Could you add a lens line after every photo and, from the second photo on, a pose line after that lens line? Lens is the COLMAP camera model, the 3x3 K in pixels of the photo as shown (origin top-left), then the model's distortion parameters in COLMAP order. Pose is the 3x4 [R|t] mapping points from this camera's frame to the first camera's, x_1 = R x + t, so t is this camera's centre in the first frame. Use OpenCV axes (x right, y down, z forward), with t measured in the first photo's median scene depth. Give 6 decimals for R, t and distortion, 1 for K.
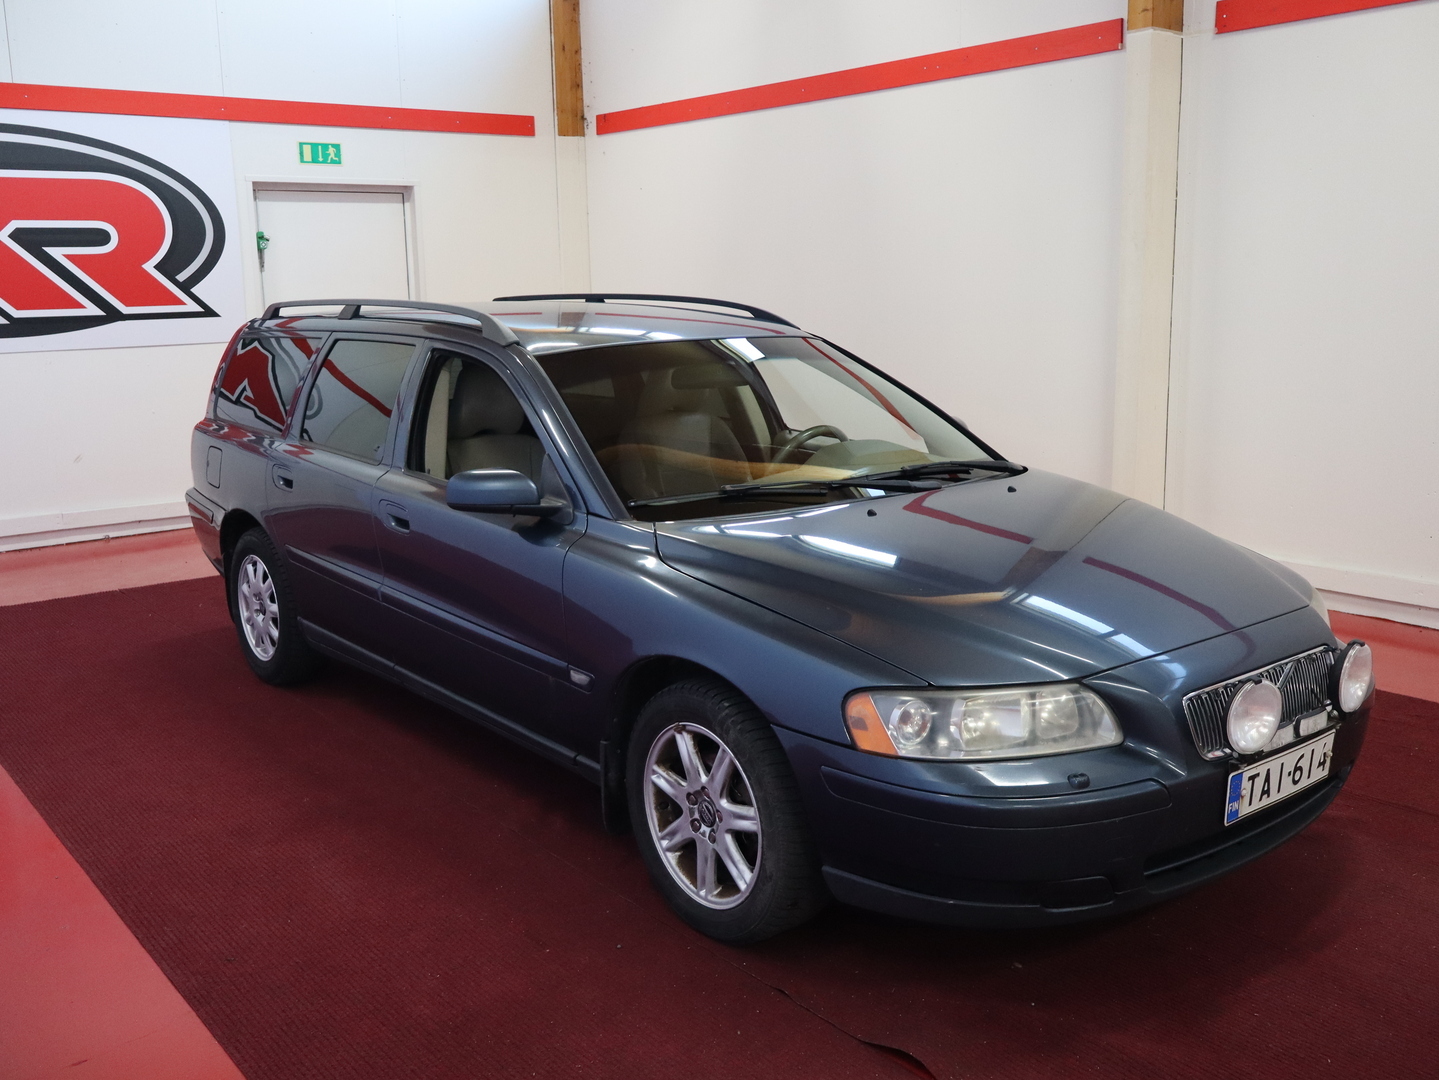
lens RADIAL K [[1346.0, 0, 711.9], [0, 1346.0, 540.2], [0, 0, 1]] dist [-0.001751, 0.000000]
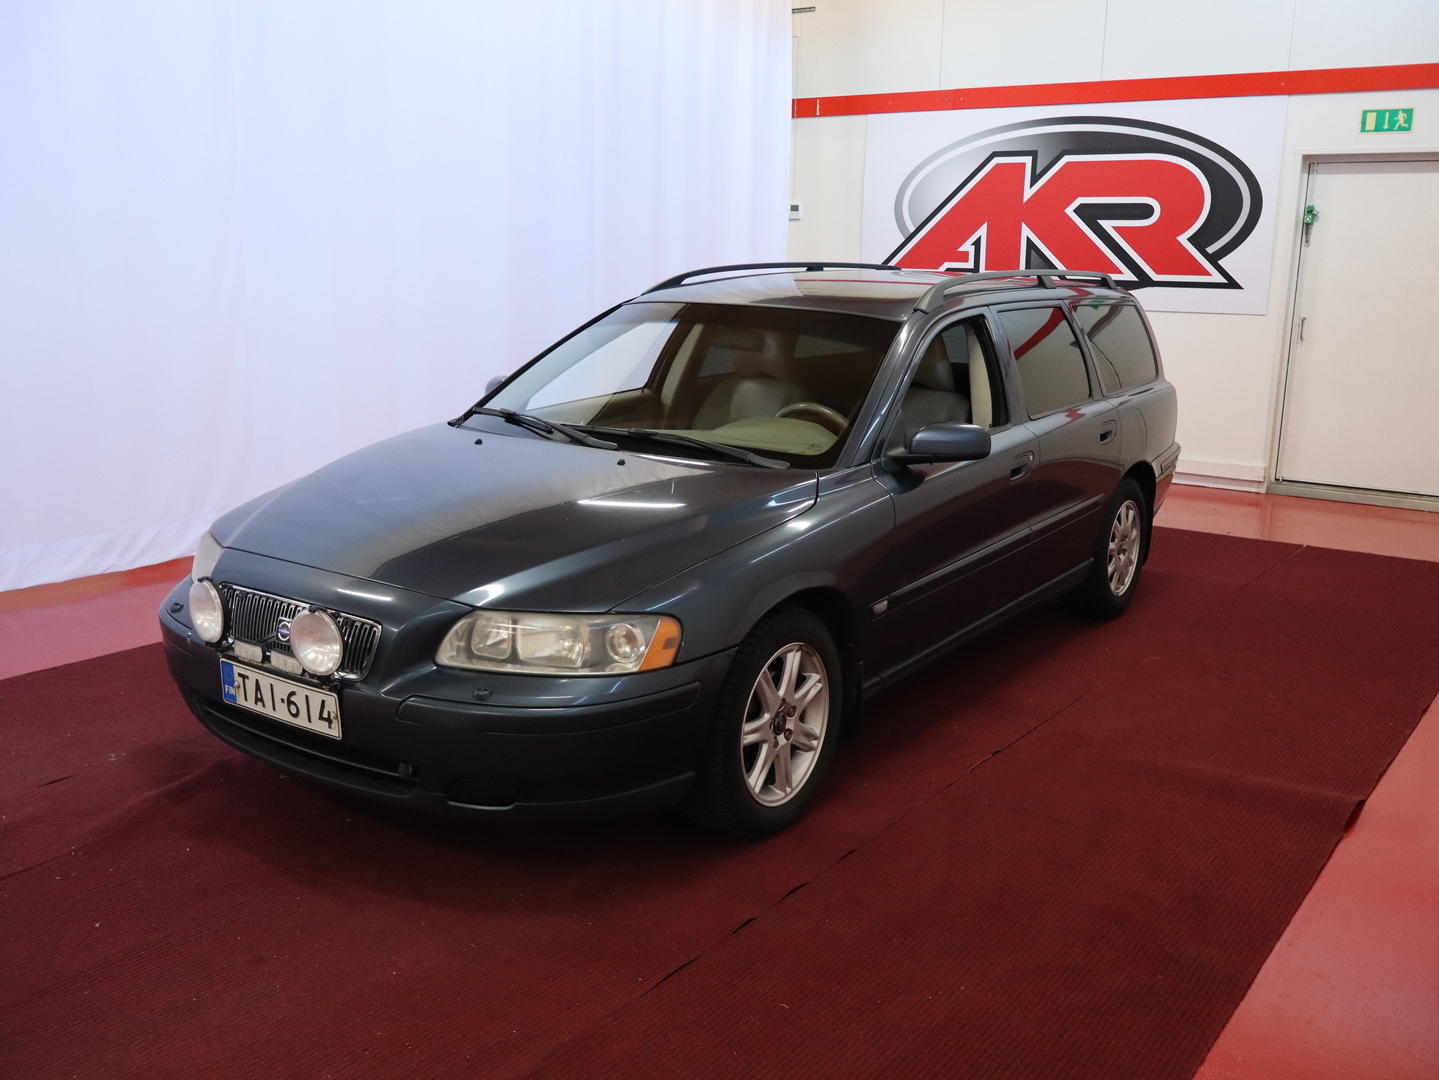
lens RADIAL K [[1346.0, 0, 732.7], [0, 1346.0, 546.0], [0, 0, 1]] dist [-0.001751, 0.000000]
pose [[0.291013, 0.231083, -0.928392, 0.531732], [-0.210787, 0.962033, 0.173383, -0.075284], [0.933209, 0.145236, 0.328674, 0.334962]]
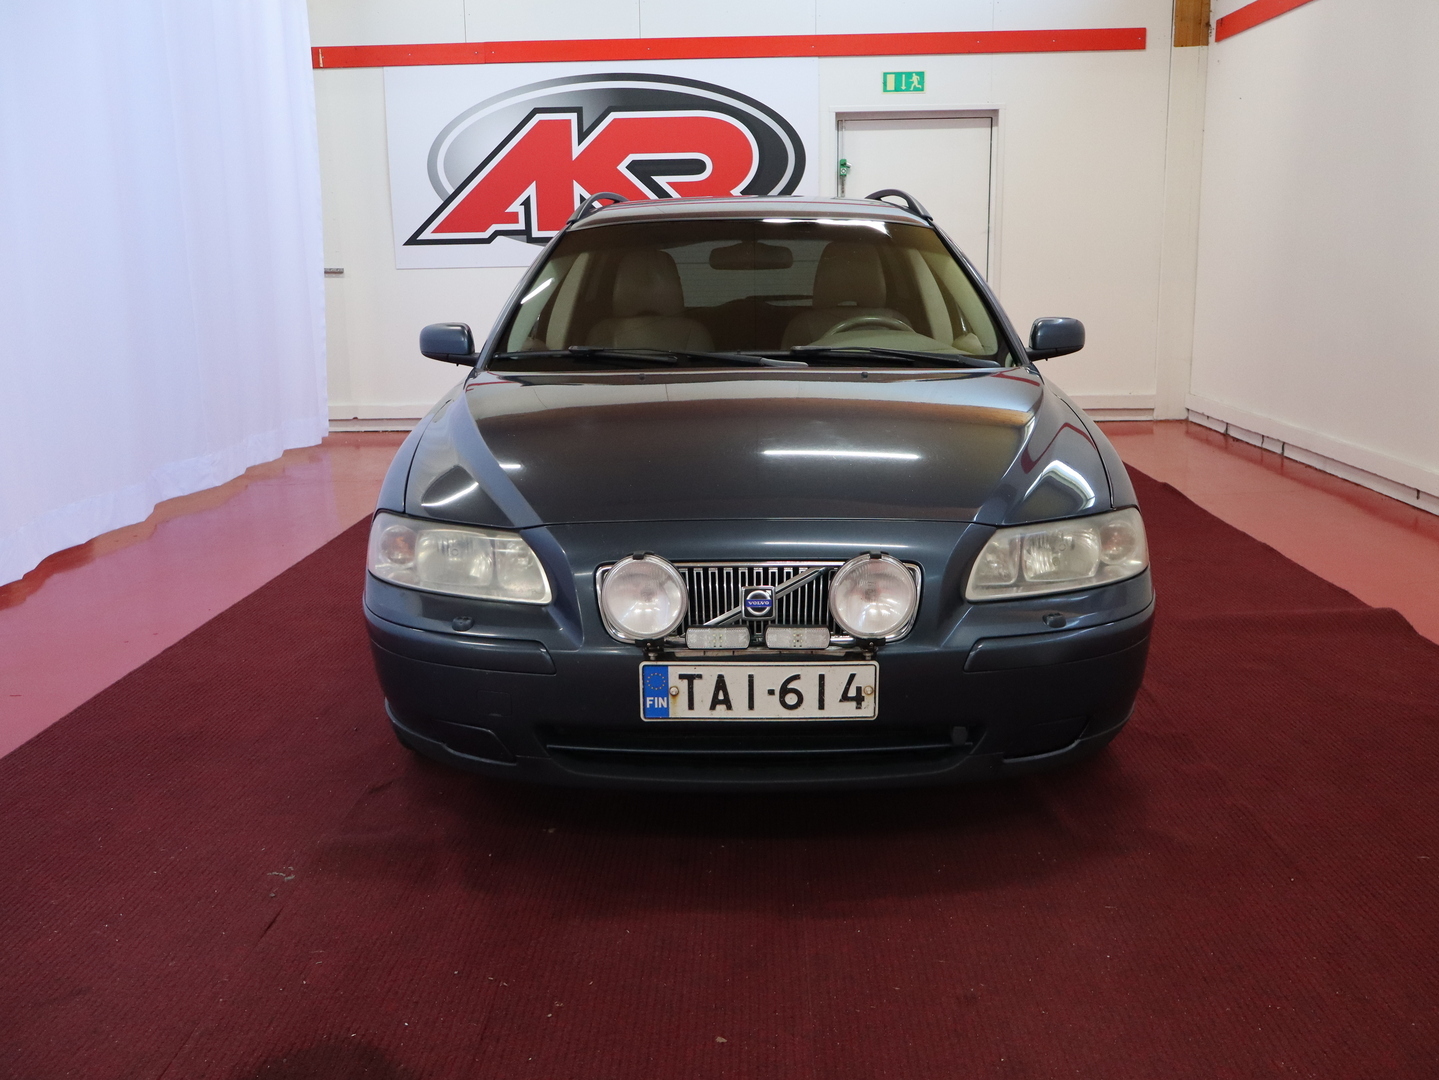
lens RADIAL K [[1346.0, 0, 725.4], [0, 1346.0, 536.6], [0, 0, 1]] dist [-0.001751, 0.000000]
pose [[0.769323, 0.138980, -0.623560, 0.320594], [-0.122527, 0.990029, 0.069491, 0.007370], [0.627001, 0.022942, 0.778681, 0.111168]]
